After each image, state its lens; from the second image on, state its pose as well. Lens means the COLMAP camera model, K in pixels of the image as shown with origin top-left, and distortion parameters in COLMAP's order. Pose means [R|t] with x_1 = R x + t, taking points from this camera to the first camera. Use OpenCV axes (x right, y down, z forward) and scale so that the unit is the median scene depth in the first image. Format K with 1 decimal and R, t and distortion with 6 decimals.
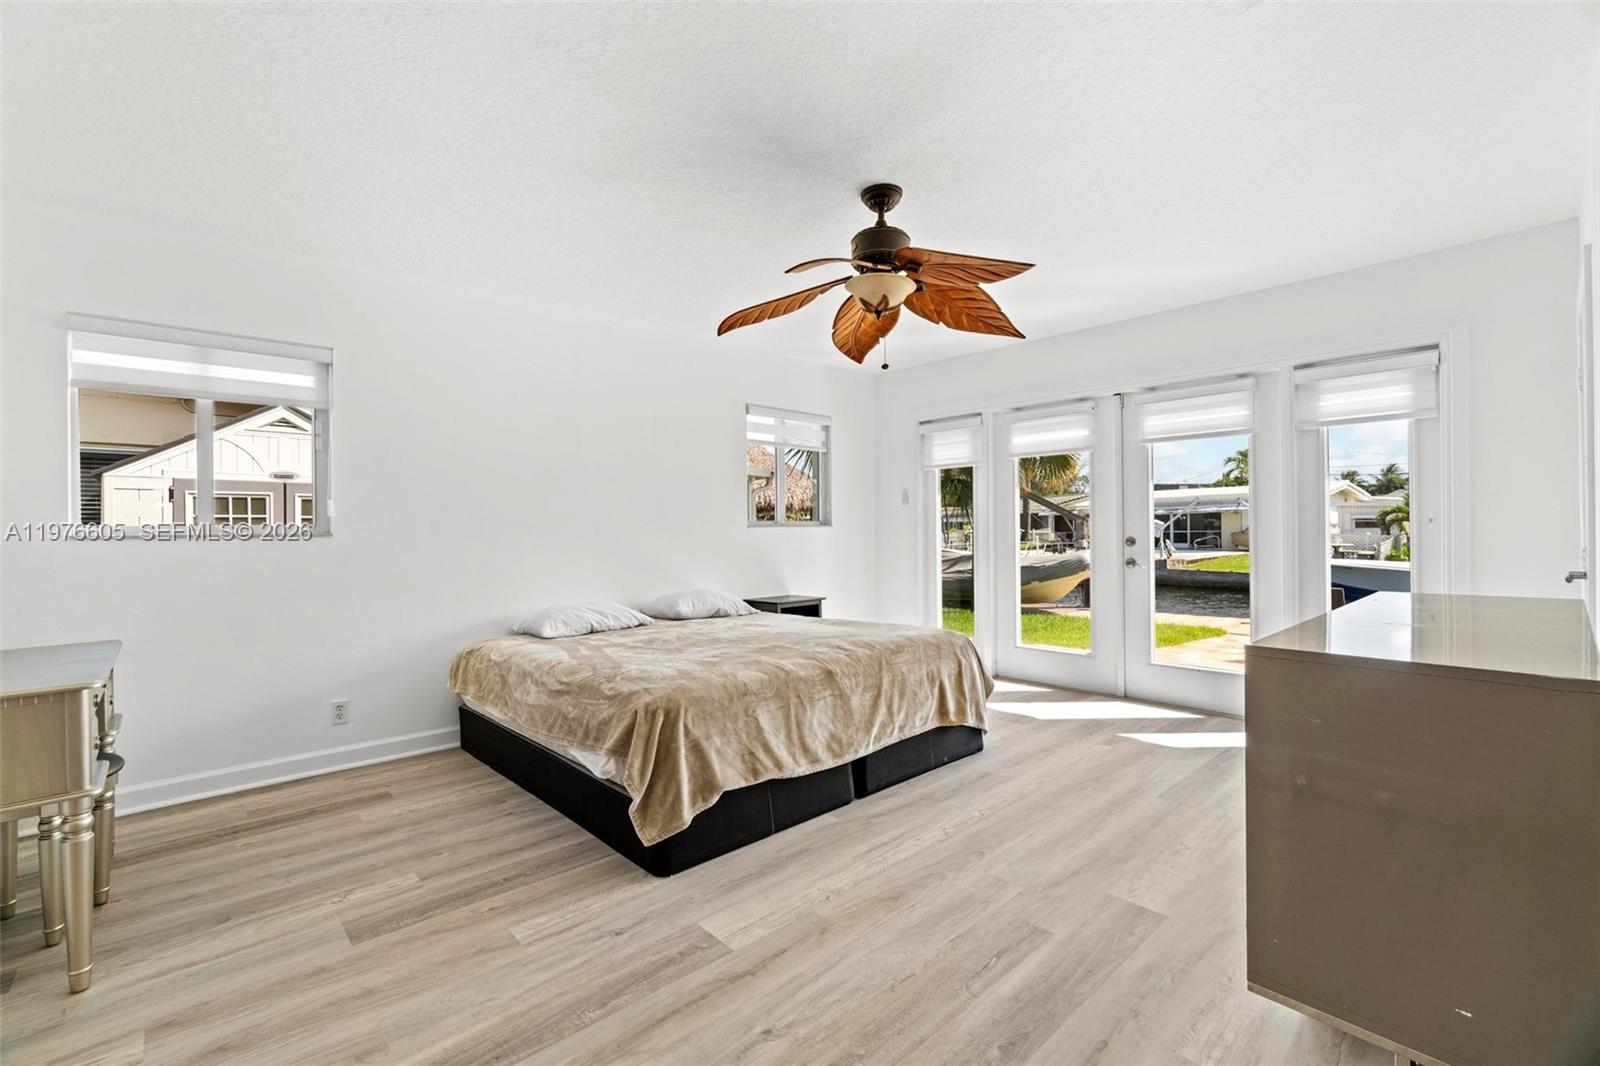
lens RADIAL K [[697.9, 0, 795.4], [0, 697.9, 524.0], [0, 0, 1]] dist [-0.002386, 0.000216]
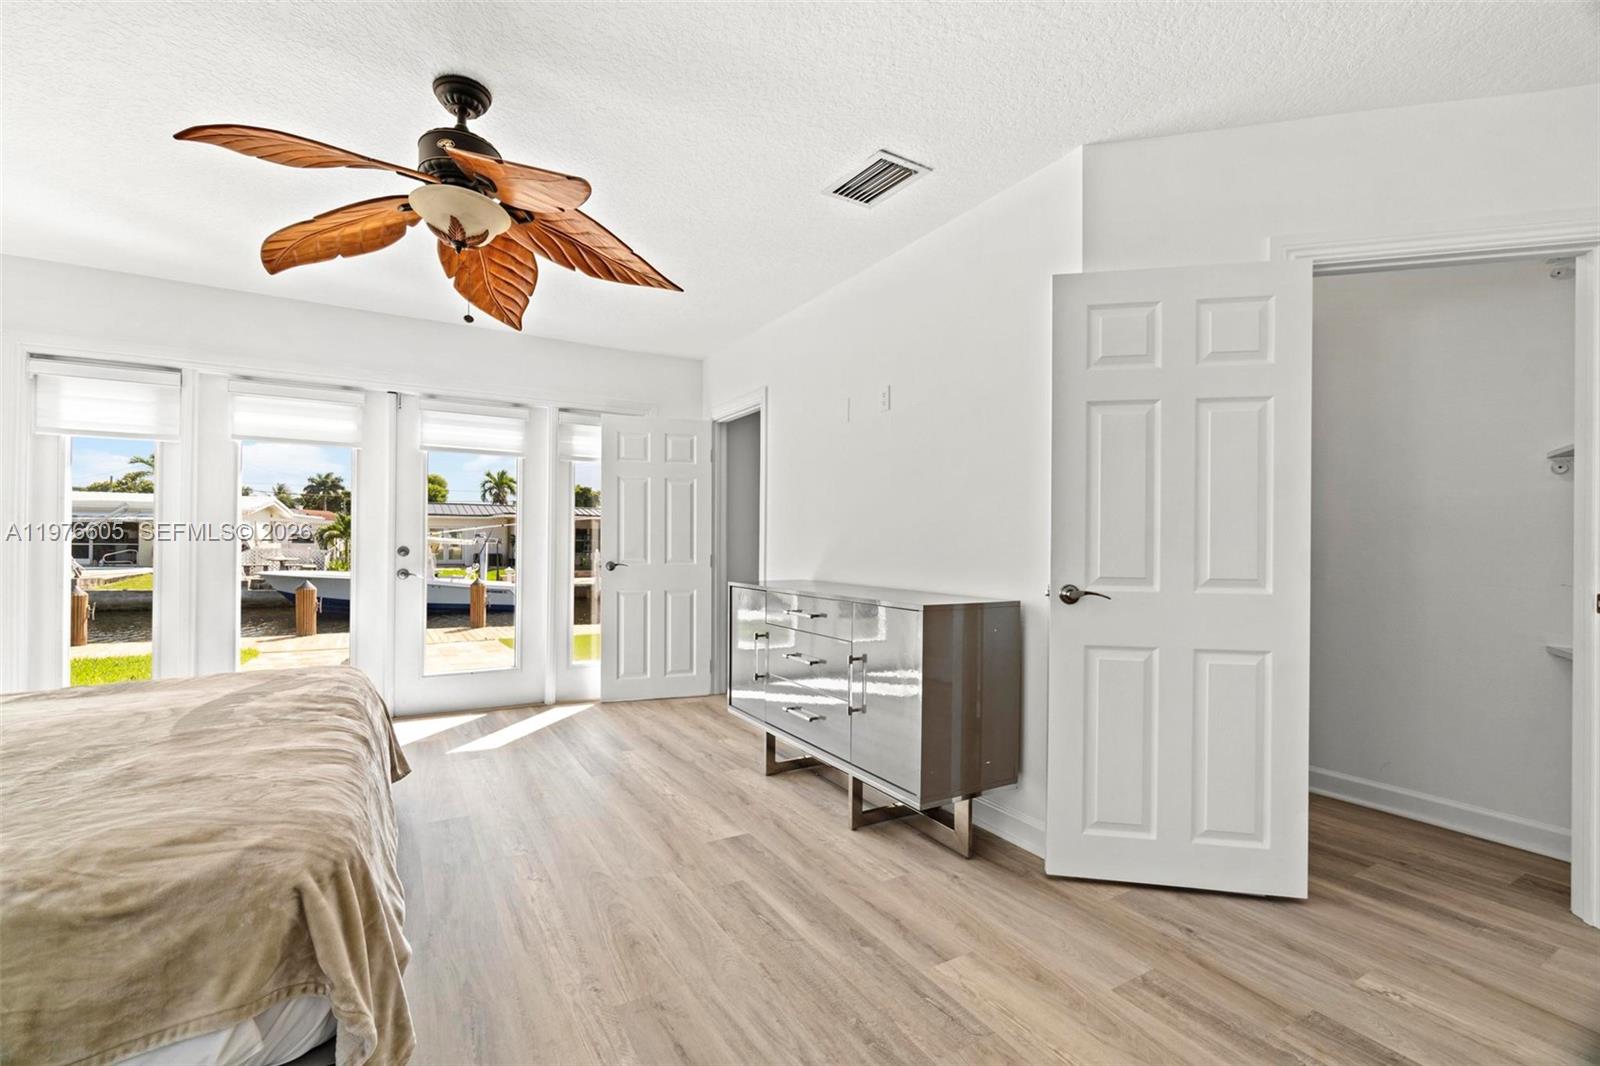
lens RADIAL K [[688.4, 0, 787.4], [0, 688.4, 537.4], [0, 0, 1]] dist [-0.003245, 0.000434]
pose [[0.214242, 0.022902, 0.976512, -0.278496], [-0.020215, 0.999615, -0.019009, 0.011975], [-0.976571, -0.015667, 0.214623, 0.253891]]
